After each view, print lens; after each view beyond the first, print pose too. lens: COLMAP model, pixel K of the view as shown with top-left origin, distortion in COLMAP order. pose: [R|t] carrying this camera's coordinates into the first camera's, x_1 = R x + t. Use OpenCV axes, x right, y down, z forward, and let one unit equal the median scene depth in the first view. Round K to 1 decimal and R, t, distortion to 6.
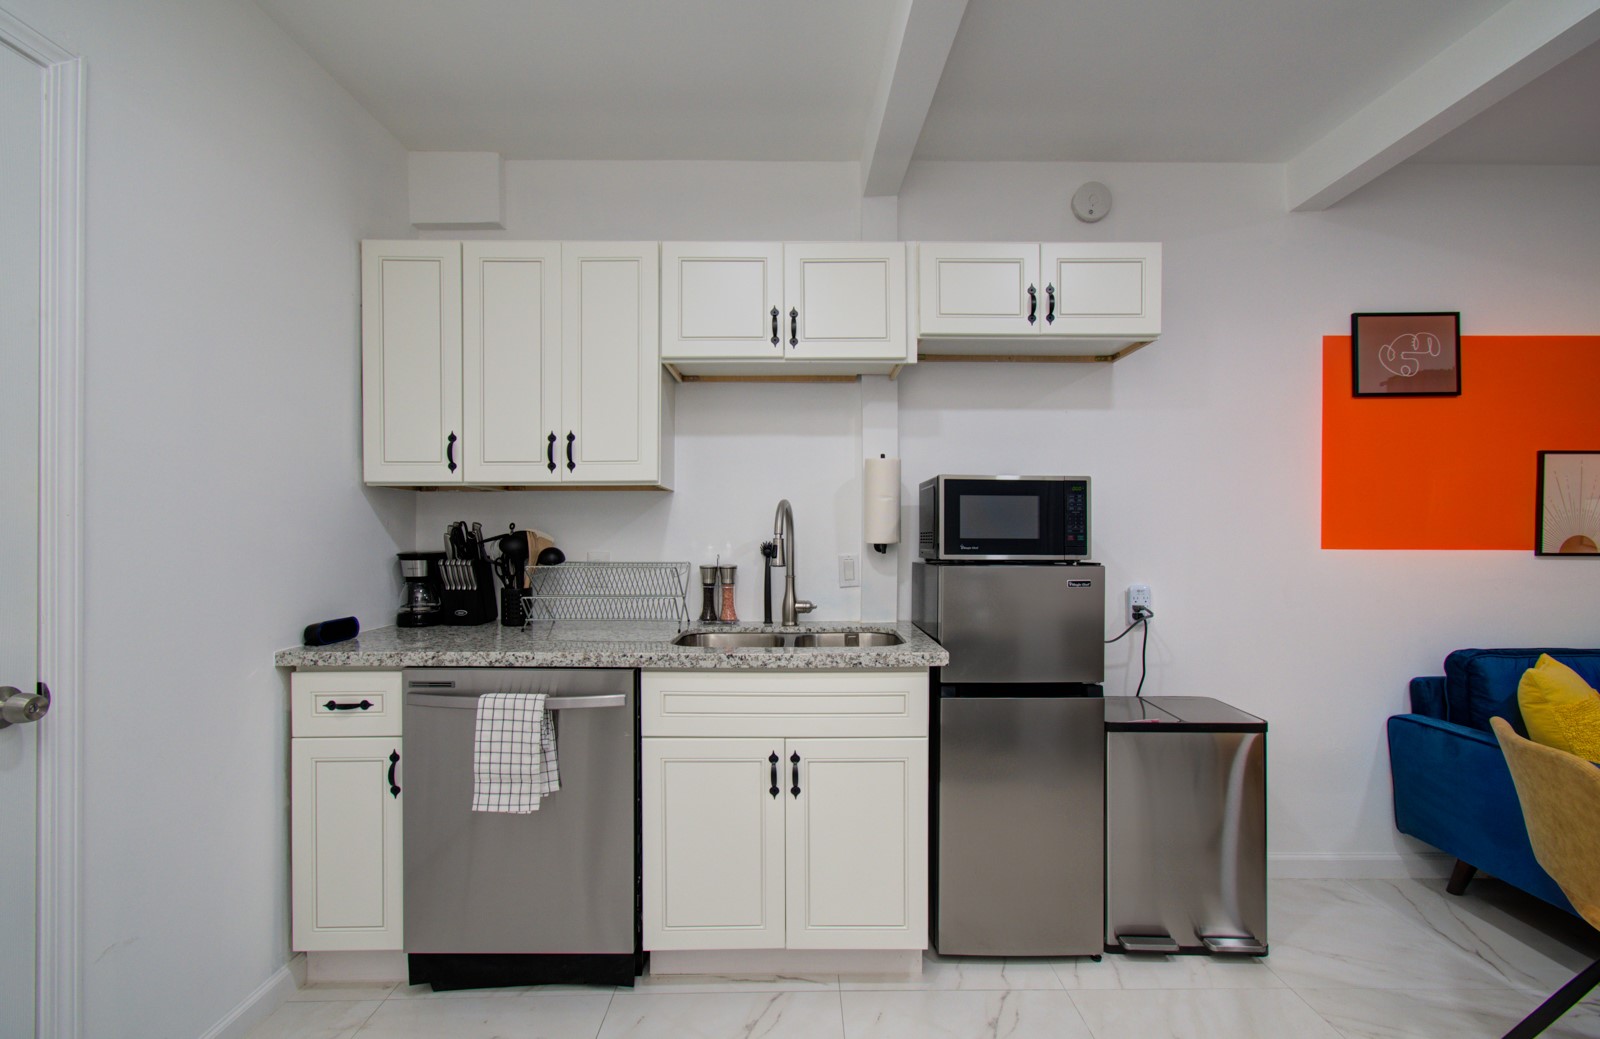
lens RADIAL K [[701.9, 0, 804.1], [0, 701.9, 534.9], [0, 0, 1]] dist [-0.012869, 0.008984]
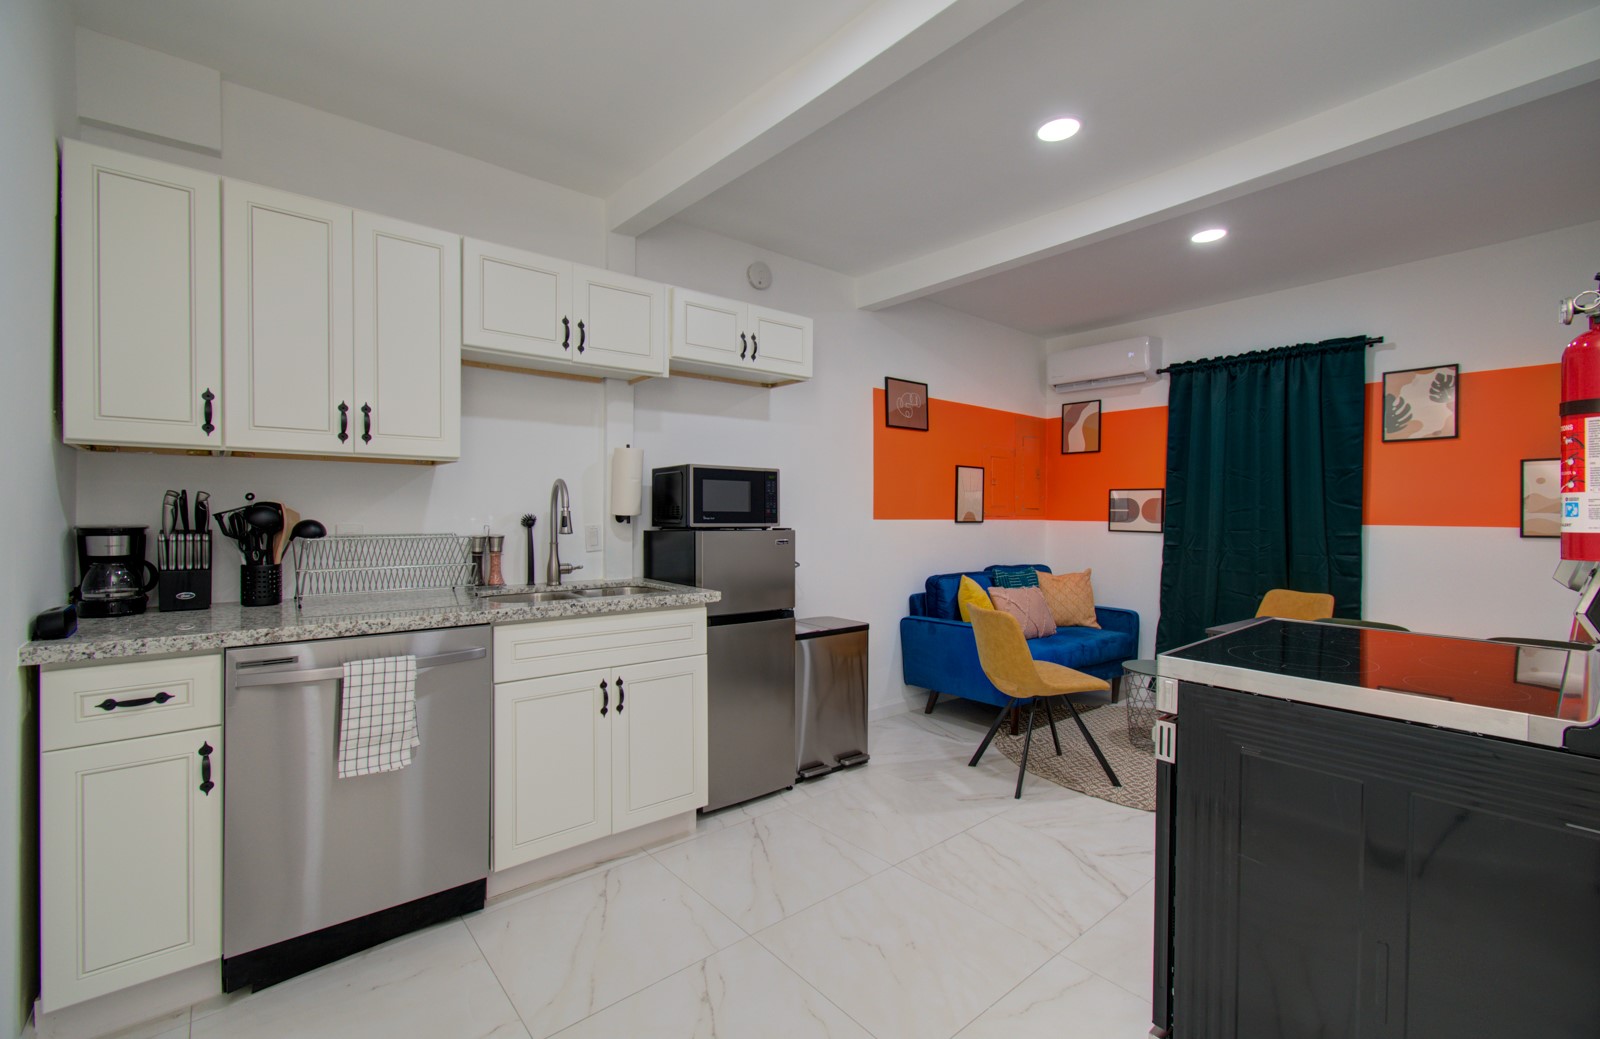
lens RADIAL K [[701.9, 0, 801.4], [0, 701.9, 513.9], [0, 0, 1]] dist [-0.012869, 0.008984]
pose [[0.766521, 0.001647, 0.642217, -0.506502], [-0.003344, 0.999993, 0.001426, 0.007041], [-0.642211, -0.003241, 0.766521, -0.167120]]
